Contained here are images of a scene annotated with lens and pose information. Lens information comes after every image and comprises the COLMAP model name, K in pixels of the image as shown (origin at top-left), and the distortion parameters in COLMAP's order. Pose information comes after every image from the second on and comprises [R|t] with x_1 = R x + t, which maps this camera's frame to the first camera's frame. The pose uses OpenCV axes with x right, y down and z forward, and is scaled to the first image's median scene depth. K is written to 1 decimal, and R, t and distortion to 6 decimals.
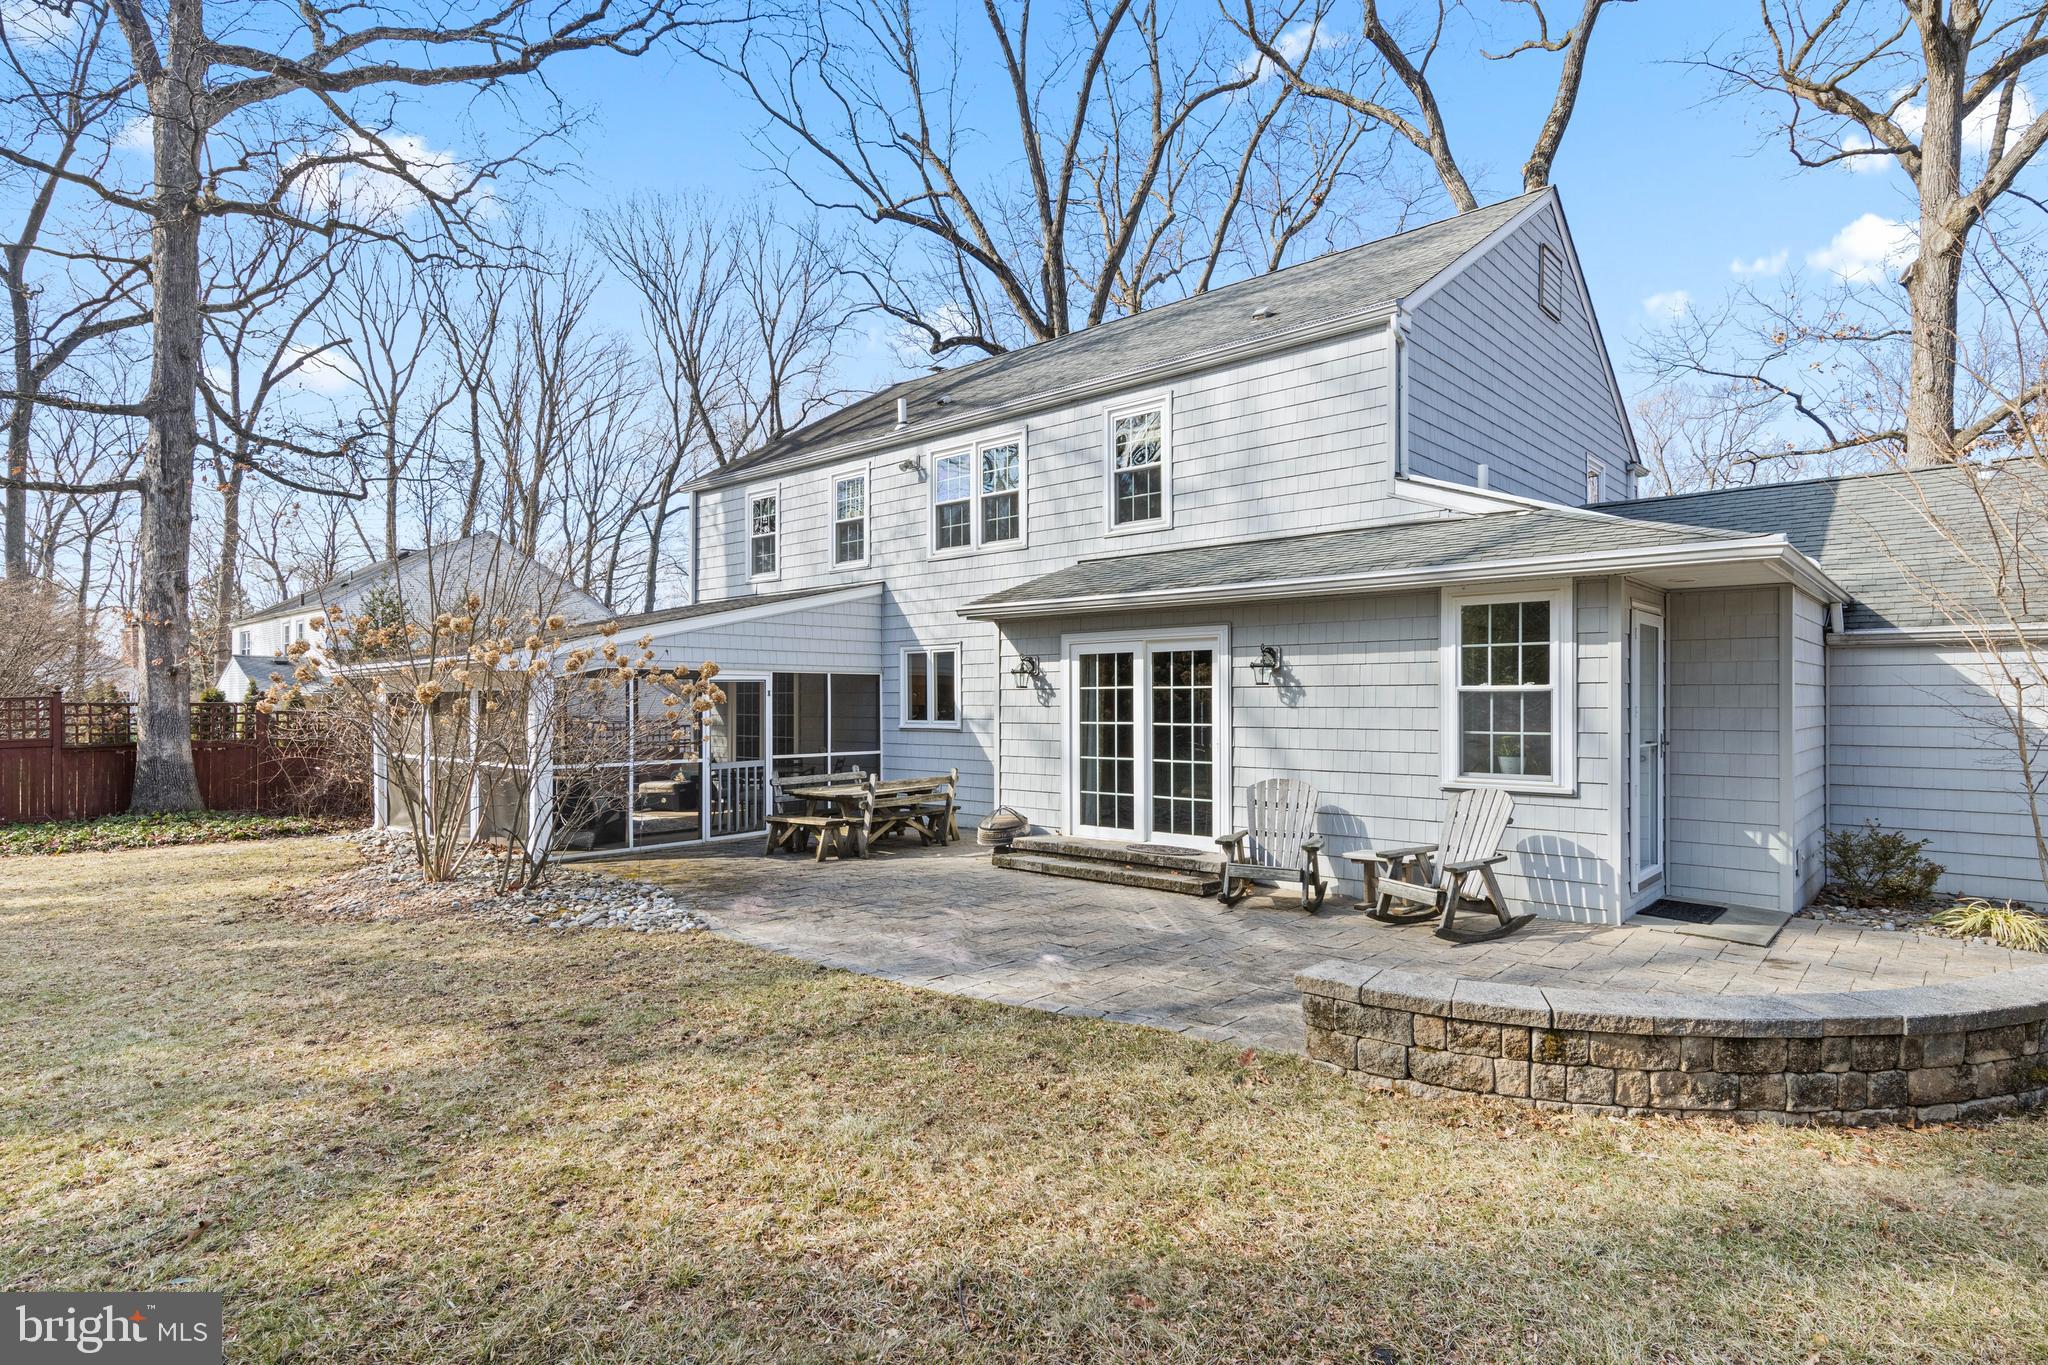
lens RADIAL K [[1047.0, 0, 1022.0], [0, 1047.0, 696.8], [0, 0, 1]] dist [0.011271, 0.000439]
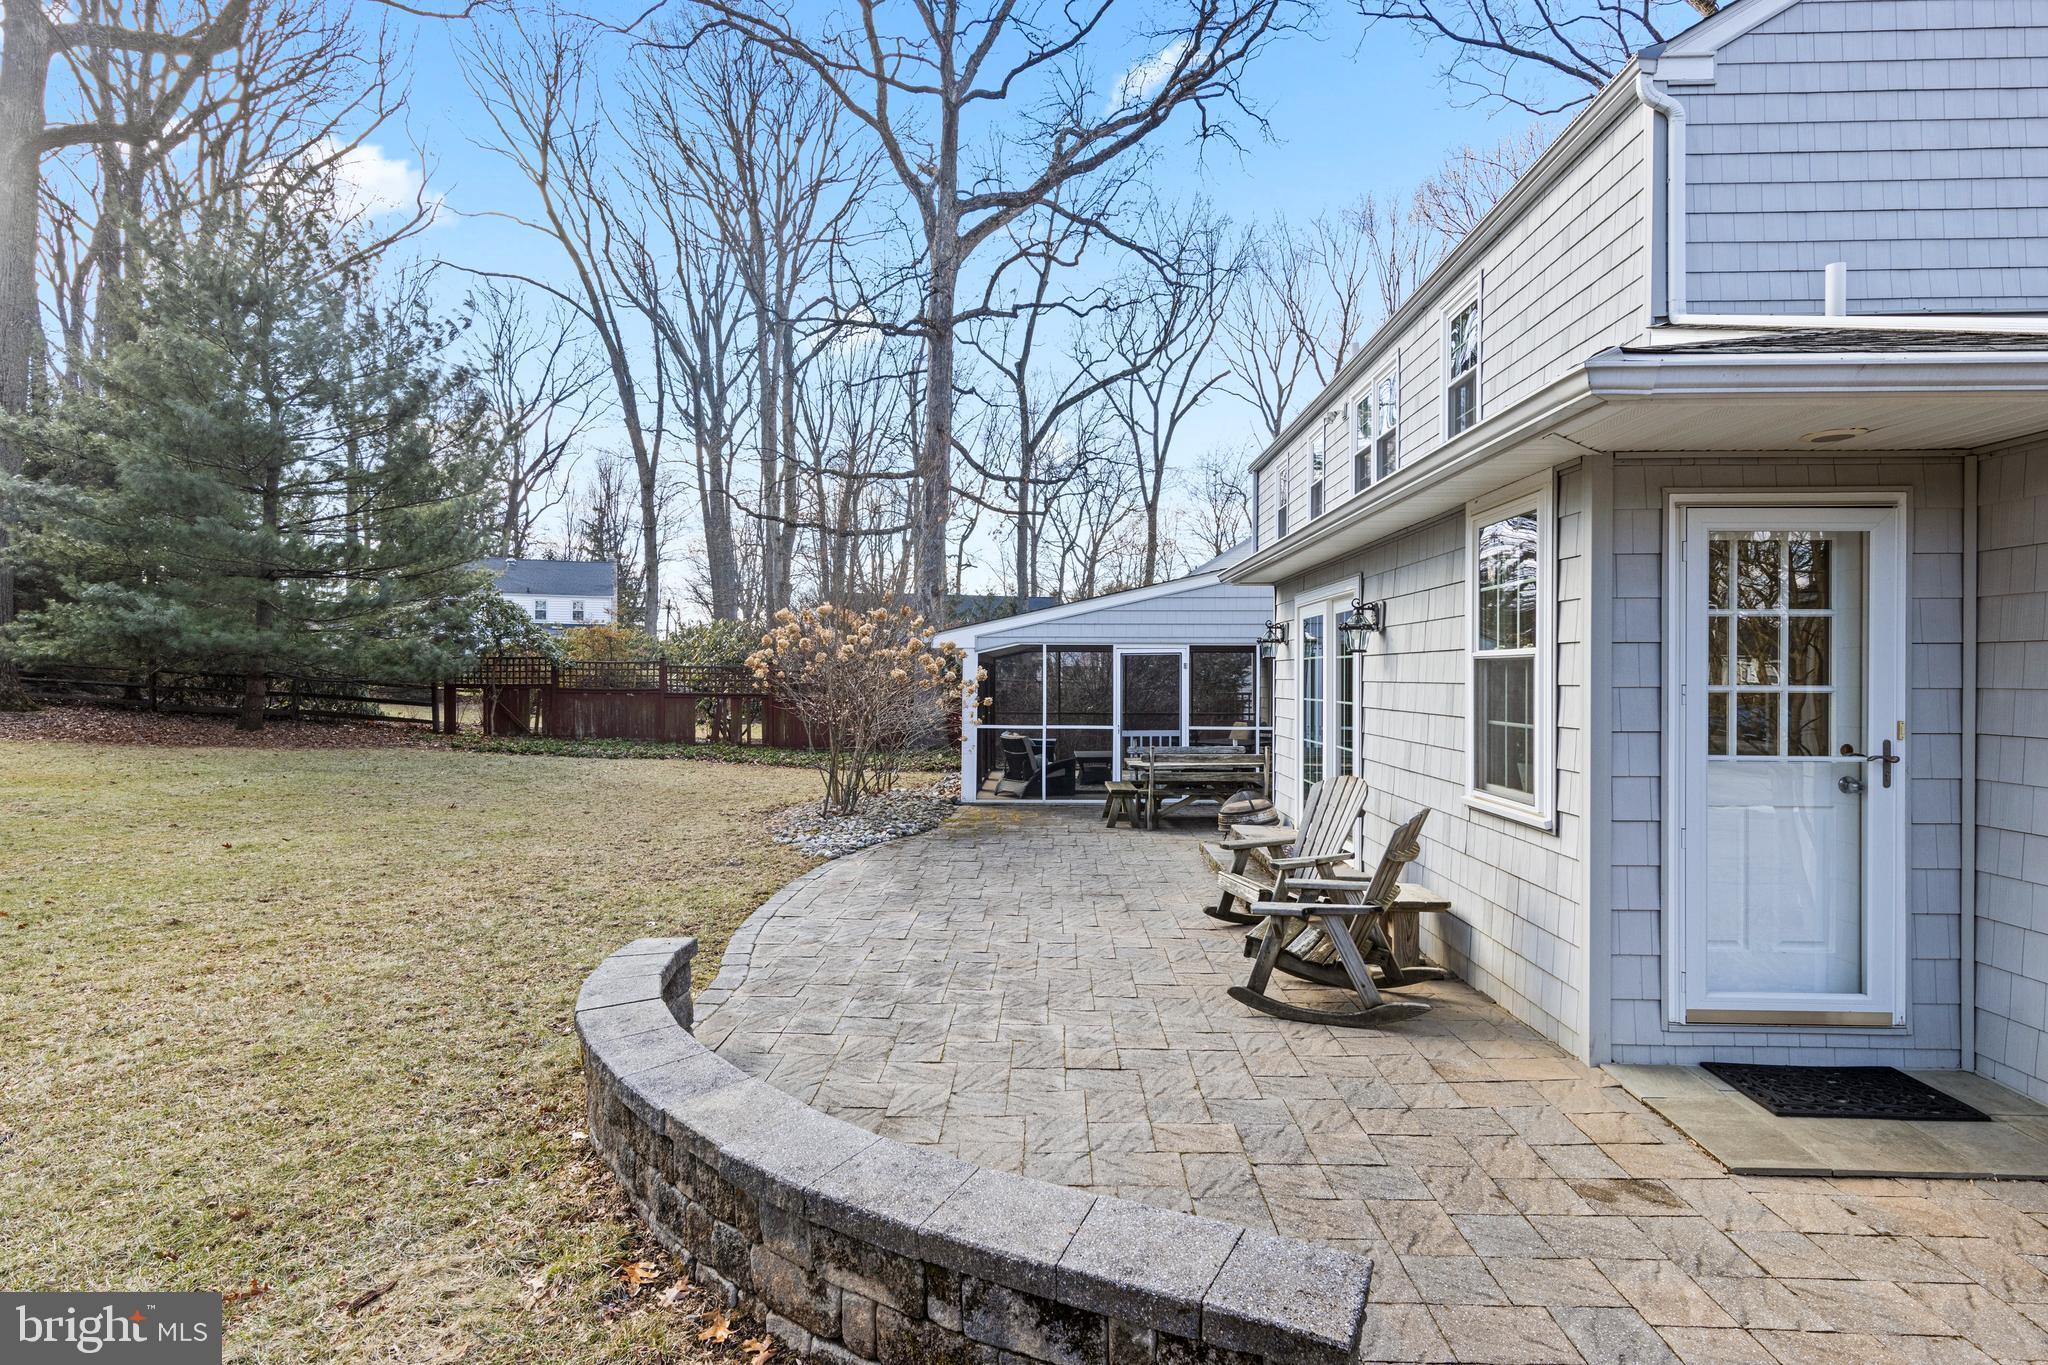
lens RADIAL K [[1047.0, 0, 1022.8], [0, 1047.0, 665.7], [0, 0, 1]] dist [0.011271, 0.000439]
pose [[0.647602, -0.001640, -0.761977, 0.570611], [-0.002874, 0.999985, -0.004596, 0.002456], [0.761973, 0.005166, 0.647588, 0.277688]]
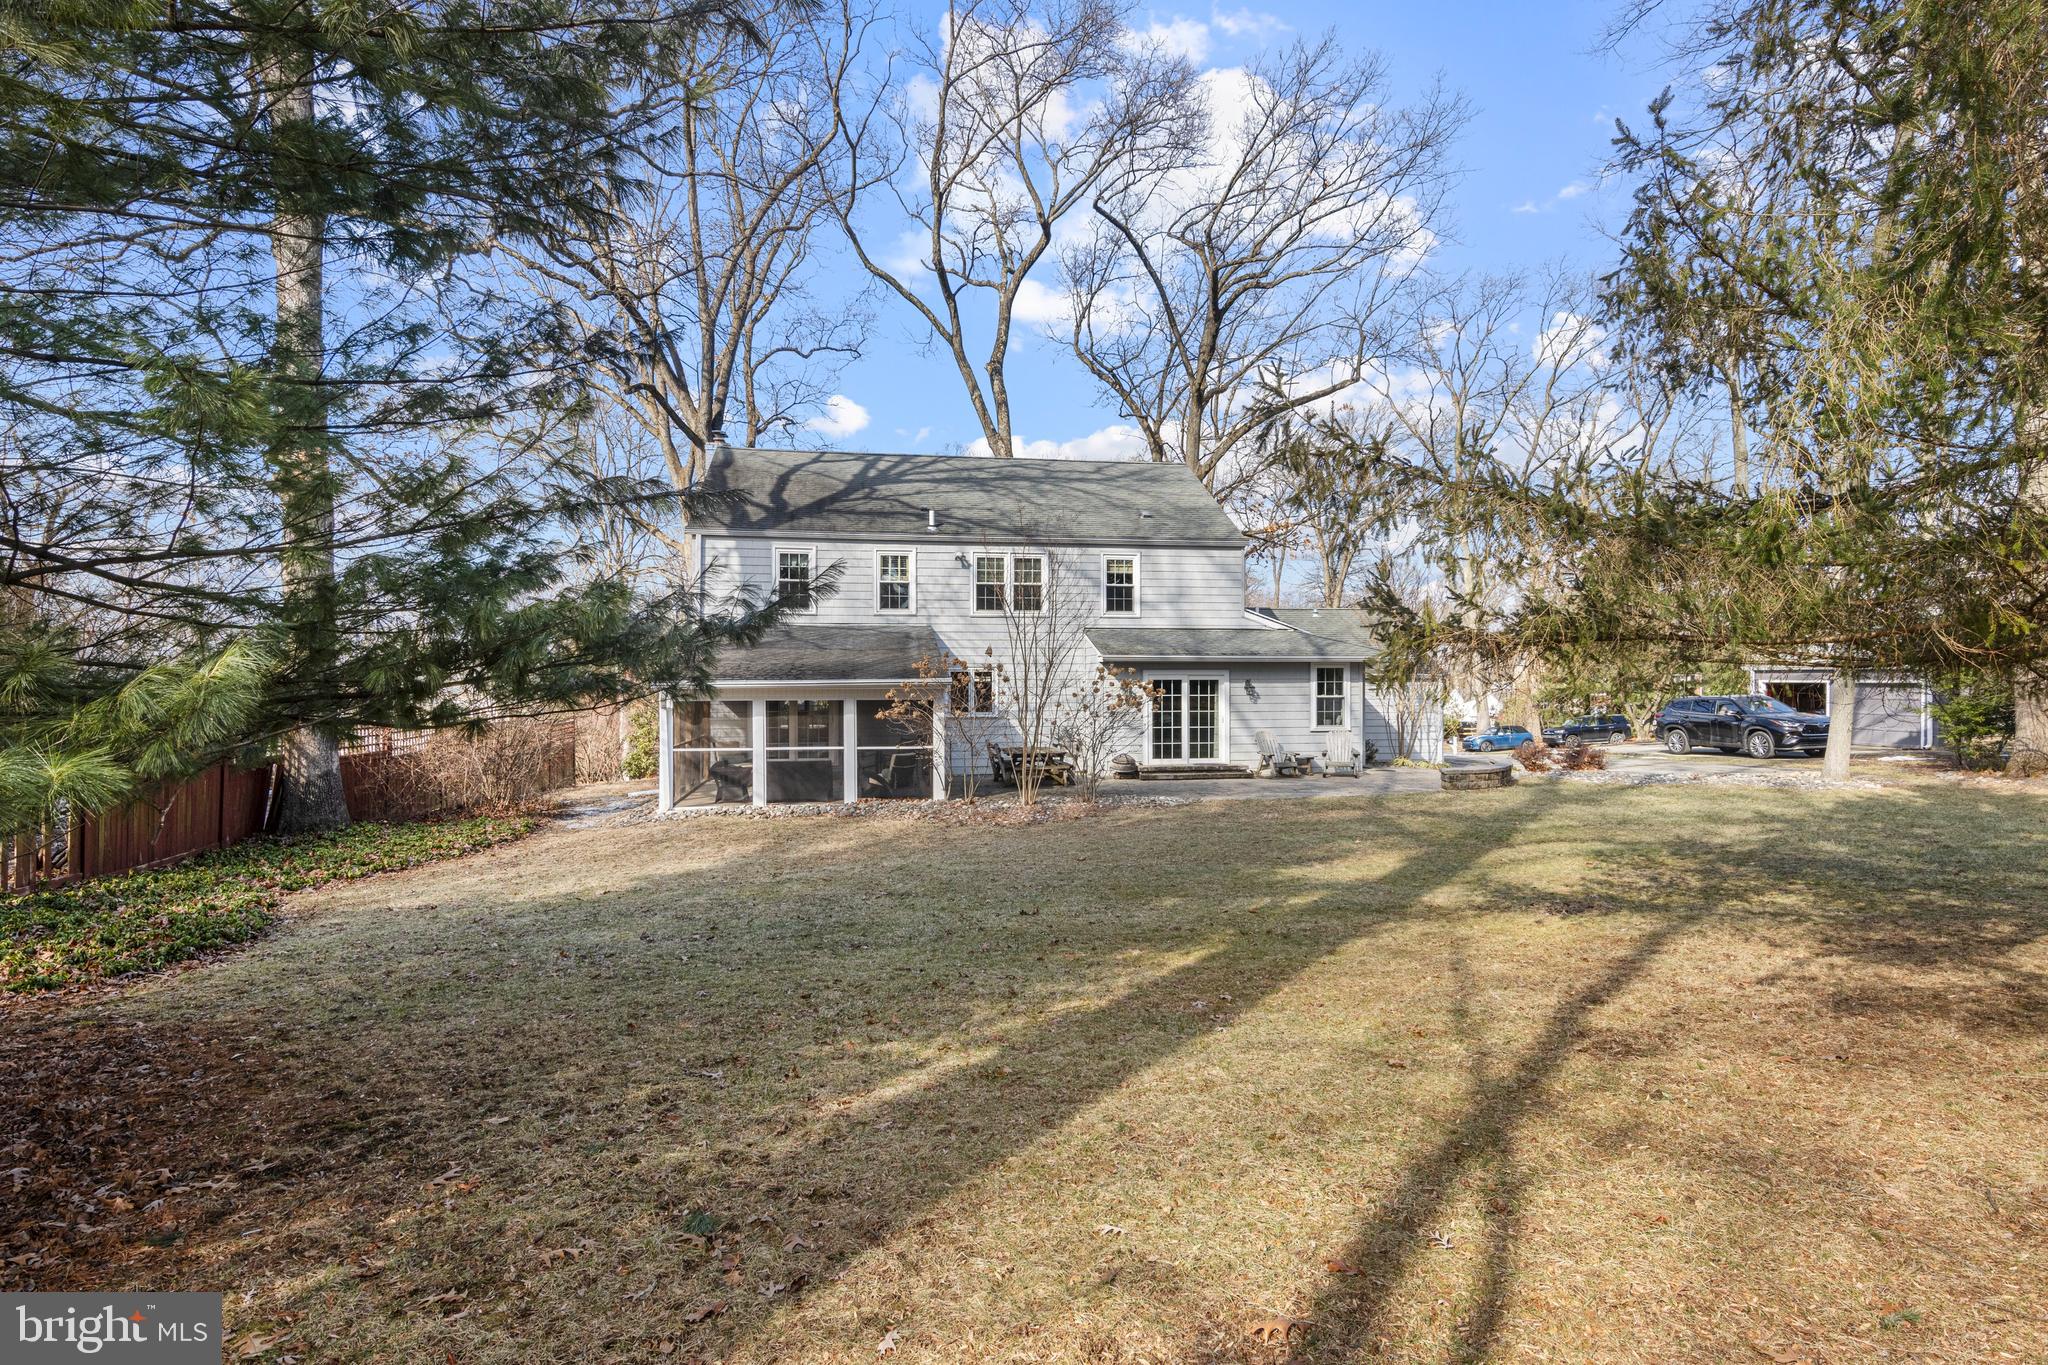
lens RADIAL K [[1047.0, 0, 1027.3], [0, 1047.0, 683.0], [0, 0, 1]] dist [0.011271, 0.000439]
pose [[0.637065, 0.001732, 0.770808, -1.796575], [-0.001454, 0.999998, -0.001045, -0.031776], [-0.770809, -0.000455, 0.637066, -0.172387]]
